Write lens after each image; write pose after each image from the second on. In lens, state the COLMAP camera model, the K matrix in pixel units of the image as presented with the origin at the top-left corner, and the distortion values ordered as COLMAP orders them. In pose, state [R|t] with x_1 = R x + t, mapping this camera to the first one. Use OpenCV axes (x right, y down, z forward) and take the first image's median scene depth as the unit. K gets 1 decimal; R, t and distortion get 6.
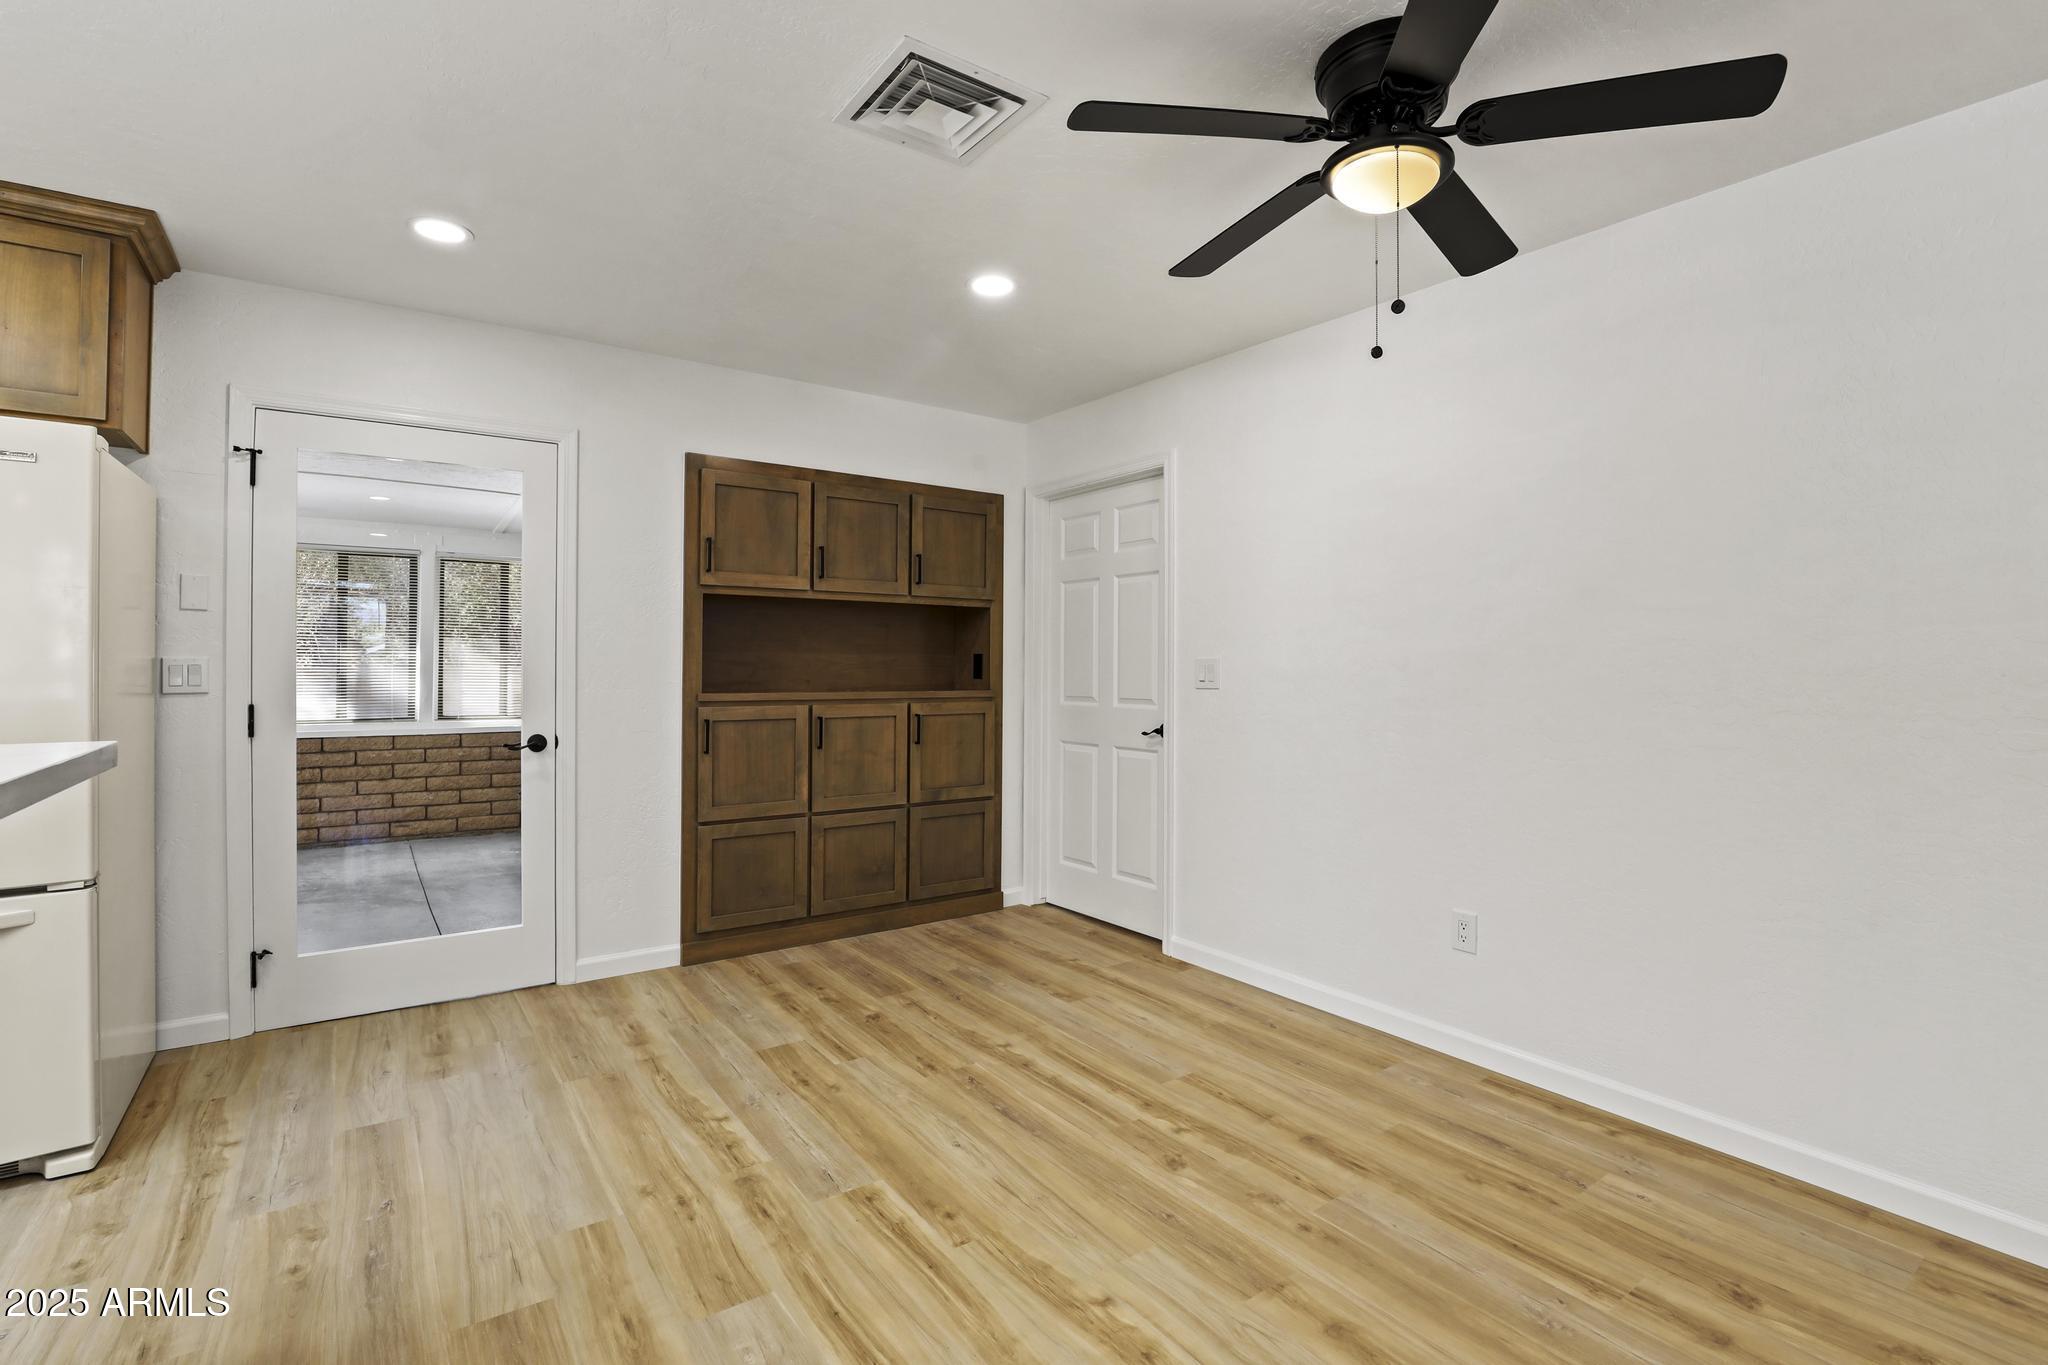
lens RADIAL K [[946.7, 0, 1021.1], [0, 946.7, 666.2], [0, 0, 1]] dist [-0.022474, 0.000220]
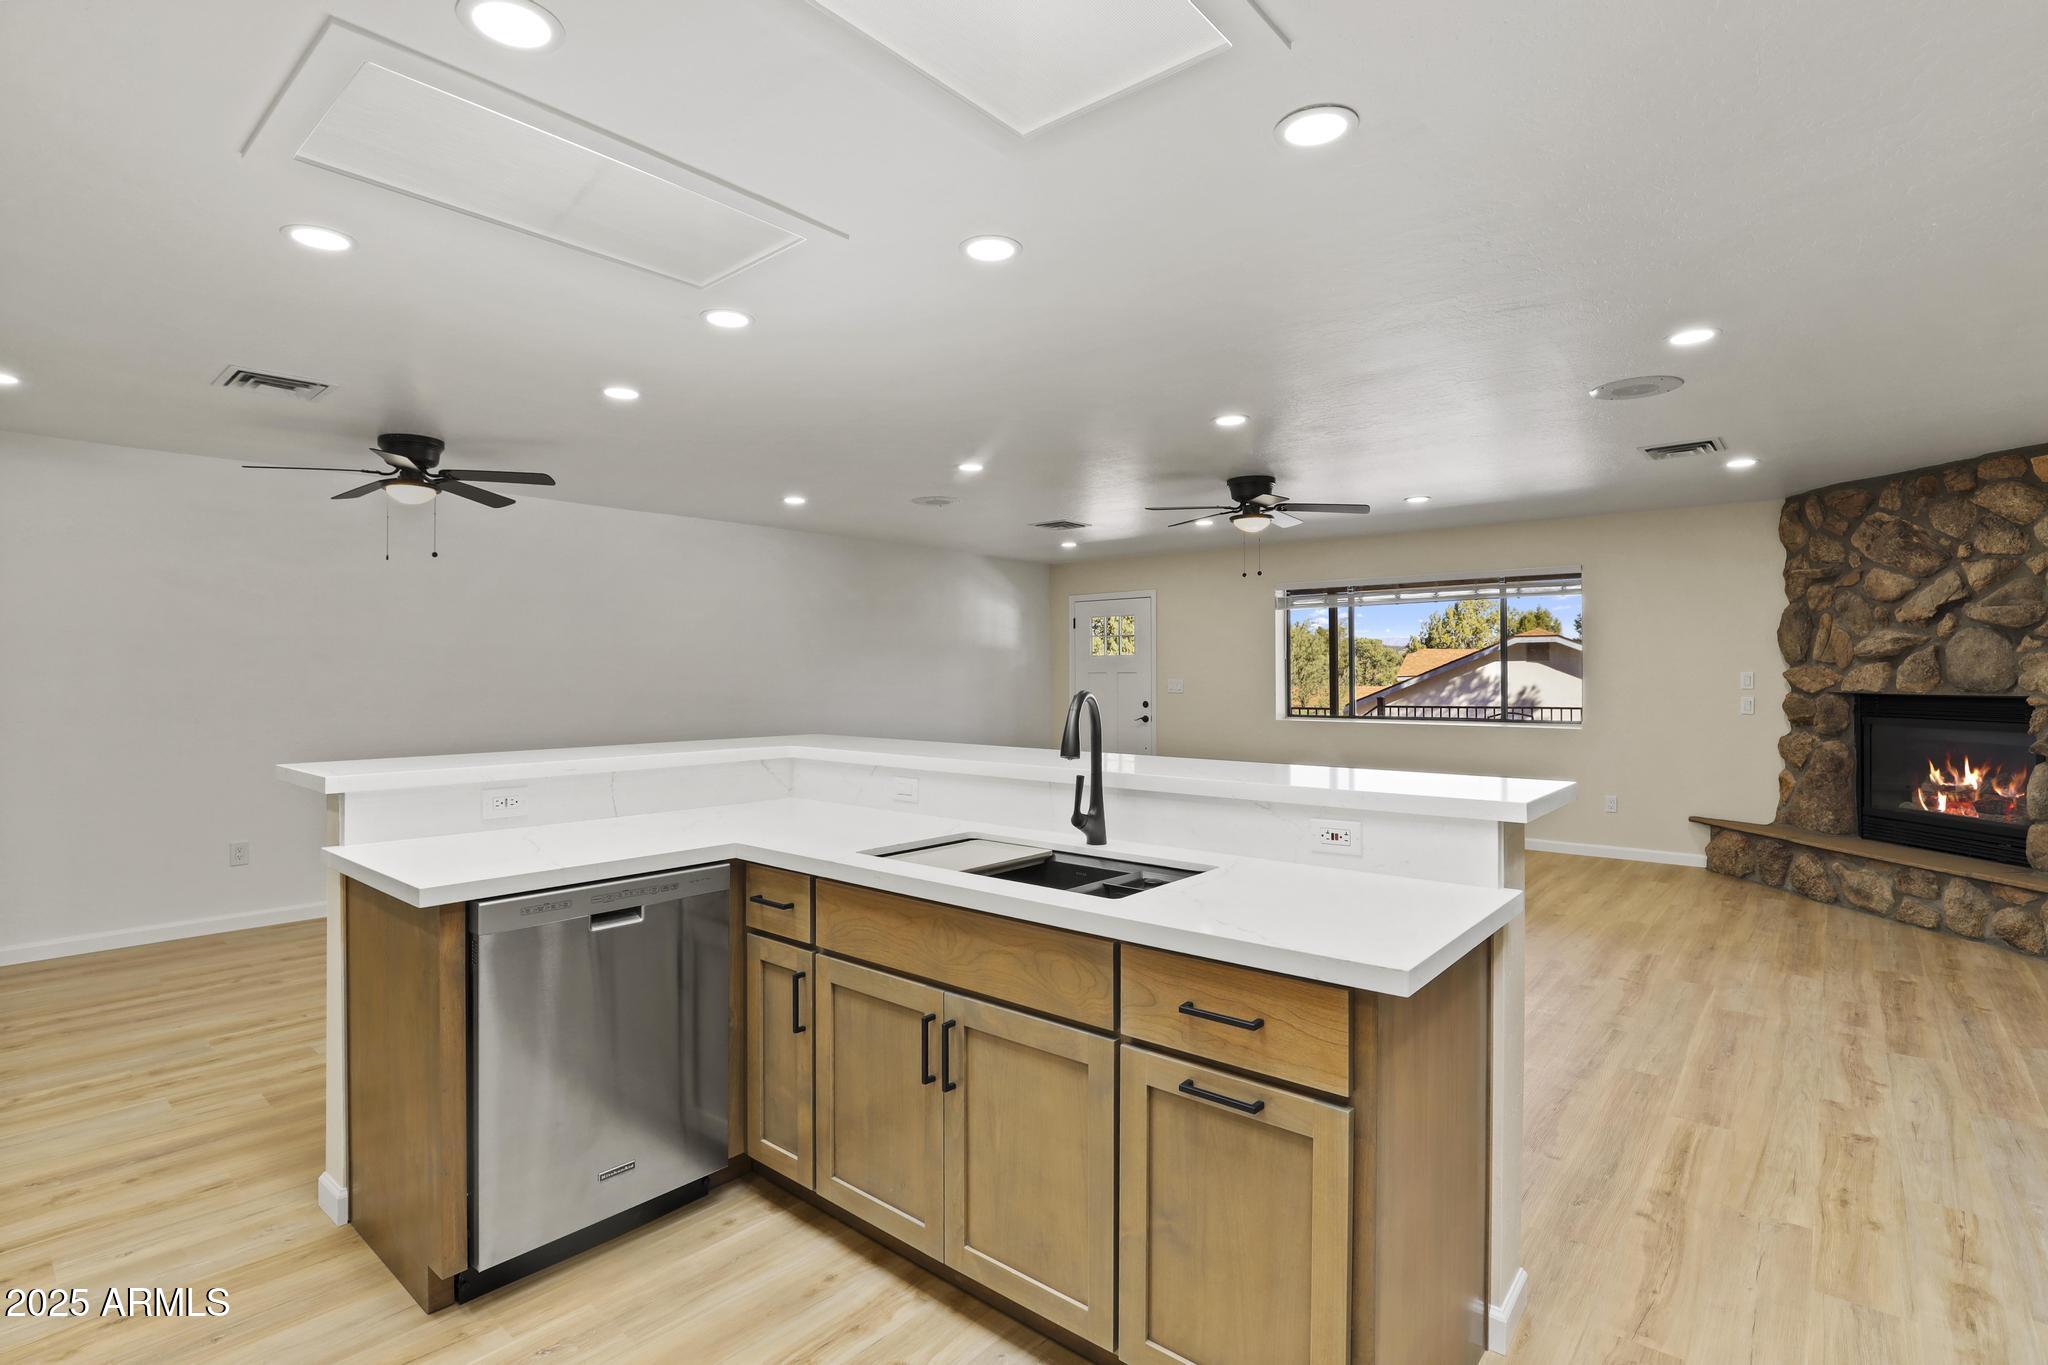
lens RADIAL K [[972.8, 0, 1025.2], [0, 972.8, 664.6], [0, 0, 1]] dist [-0.024630, 0.001005]
pose [[-0.250543, 0.003283, 0.968100, -2.107817], [-0.000874, 0.999993, -0.003617, -0.063978], [-0.968105, -0.001752, -0.250538, 0.098245]]
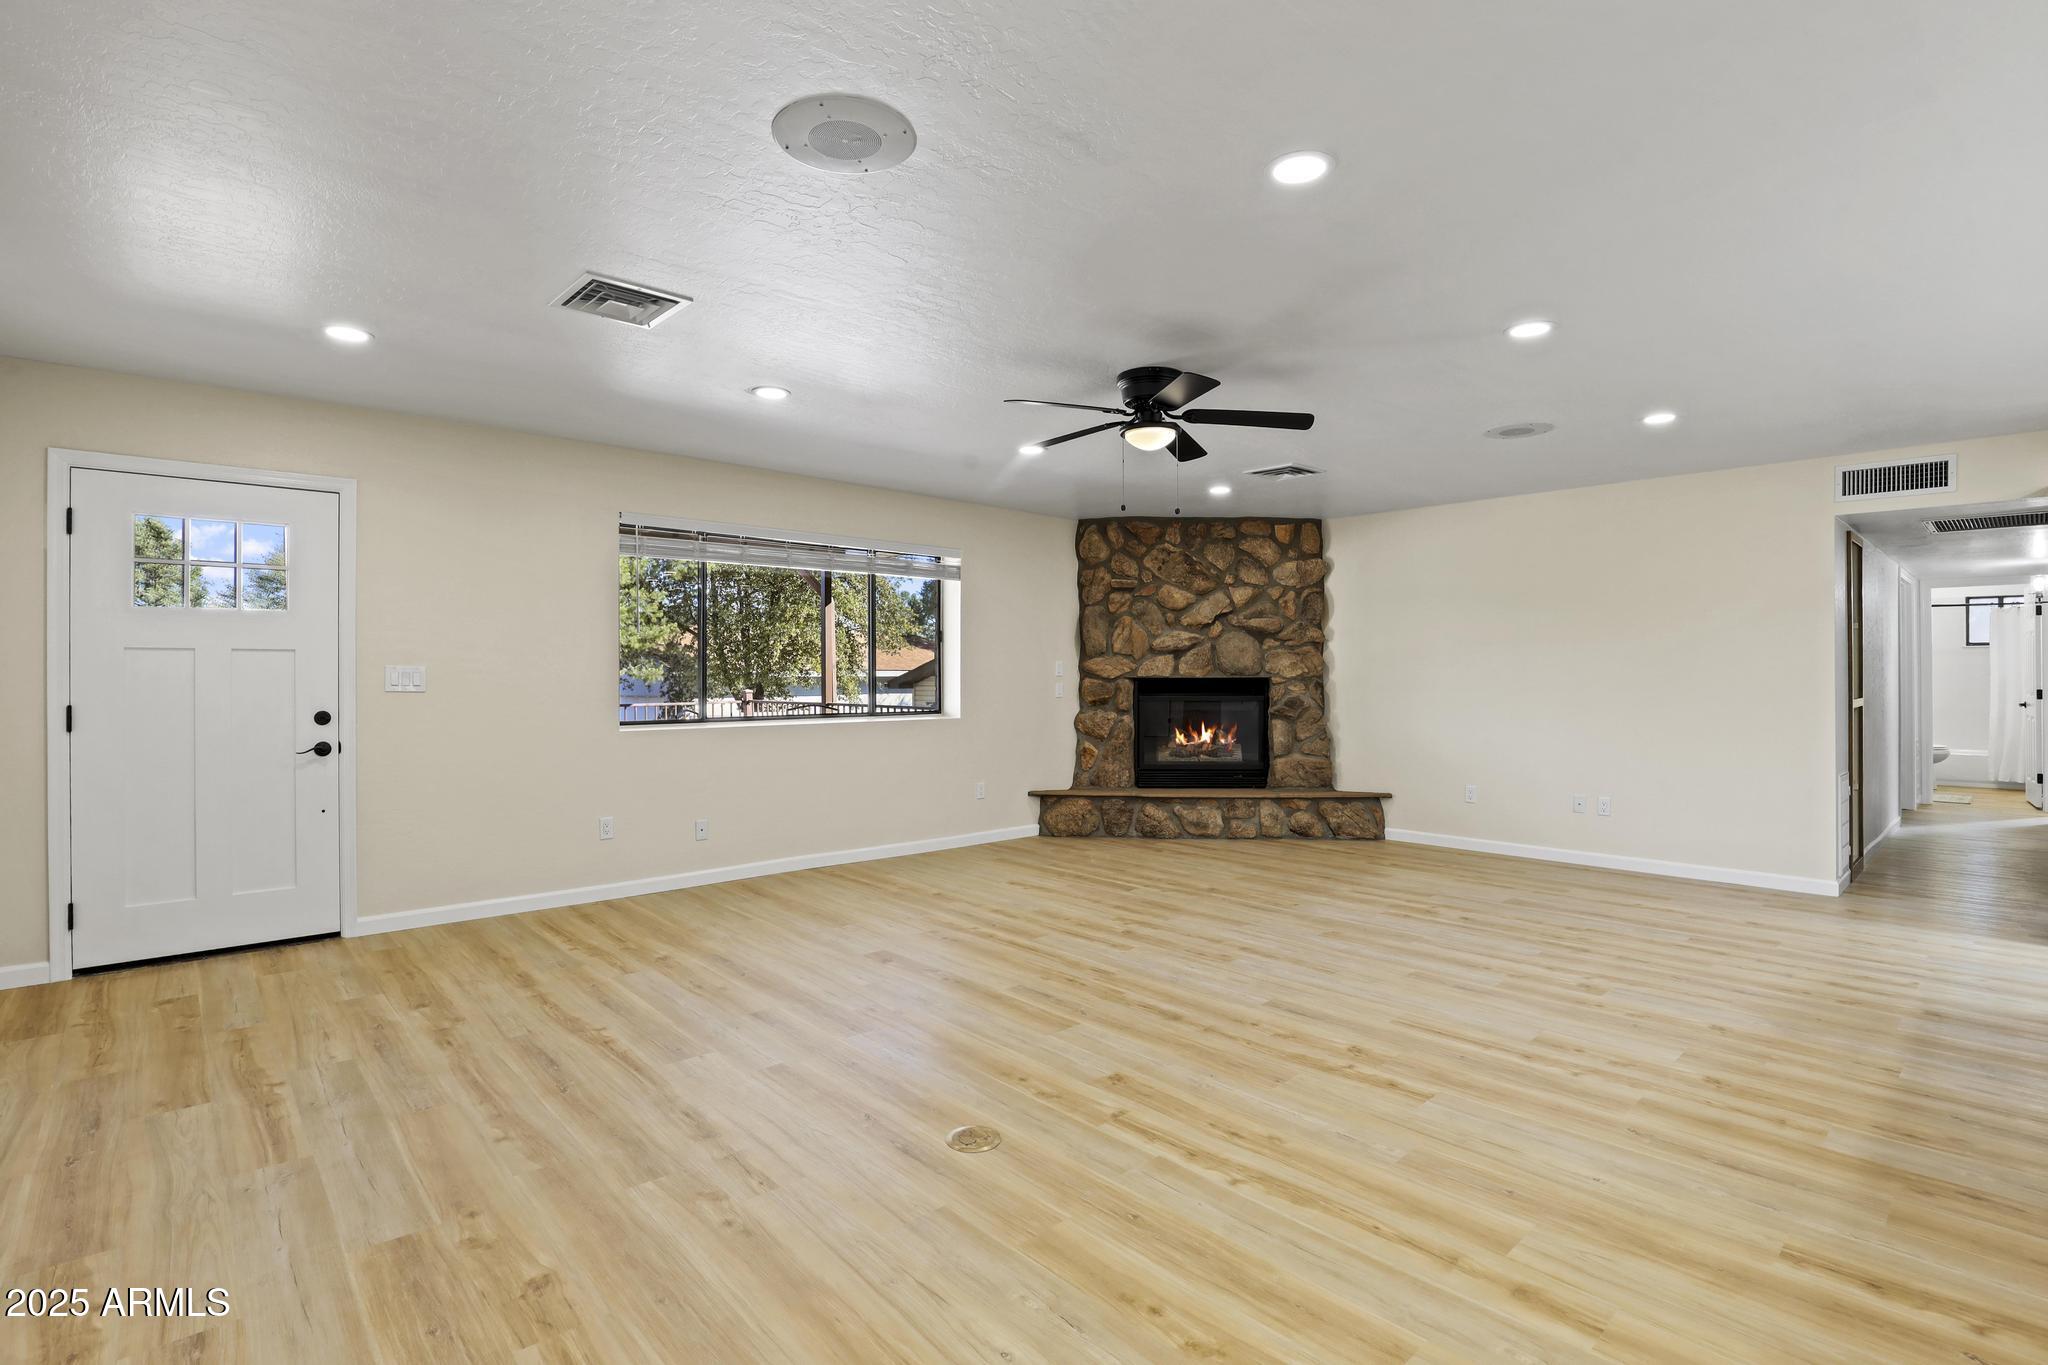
lens RADIAL K [[963.4, 0, 1018.2], [0, 963.4, 674.8], [0, 0, 1]] dist [-0.036350, 0.005264]
pose [[-0.992663, -0.004907, -0.120812, 0.815298], [-0.004591, 0.999985, -0.002895, 0.006257], [0.120824, -0.002320, -0.992671, 0.650332]]
